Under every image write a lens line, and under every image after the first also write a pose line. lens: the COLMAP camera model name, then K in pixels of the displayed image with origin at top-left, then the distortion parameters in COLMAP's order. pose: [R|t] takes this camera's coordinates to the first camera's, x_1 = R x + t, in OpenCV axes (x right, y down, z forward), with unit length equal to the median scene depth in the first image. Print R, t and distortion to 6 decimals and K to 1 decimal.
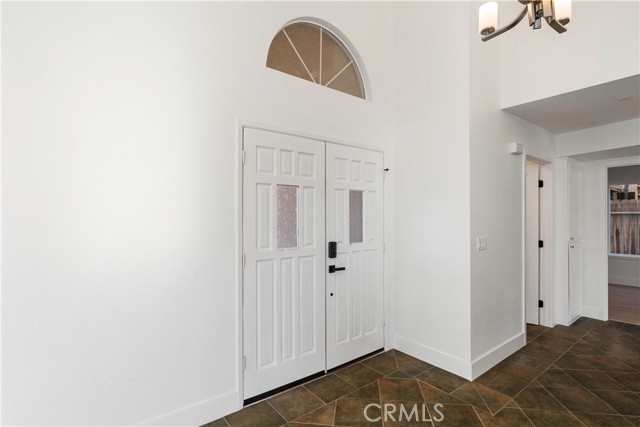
lens RADIAL K [[314.2, 0, 323.7], [0, 314.2, 214.9], [0, 0, 1]] dist [-0.000472, -0.000009]
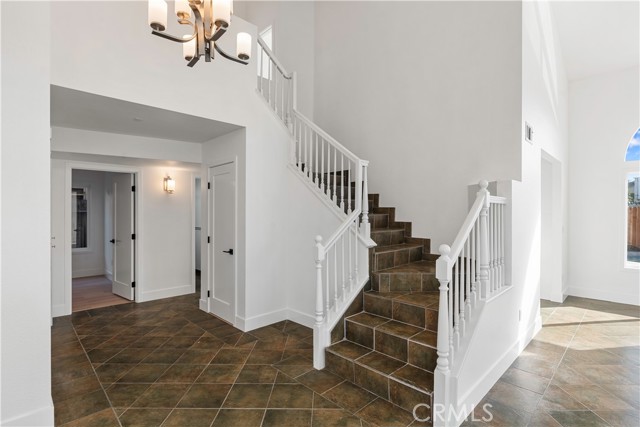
lens RADIAL K [[314.2, 0, 323.7], [0, 314.2, 214.9], [0, 0, 1]] dist [-0.000472, -0.000009]
pose [[-0.117118, -0.000557, 0.993118, -0.369470], [-0.007523, 0.999972, -0.000326, -0.000856], [-0.993090, -0.007509, -0.117119, 0.428658]]
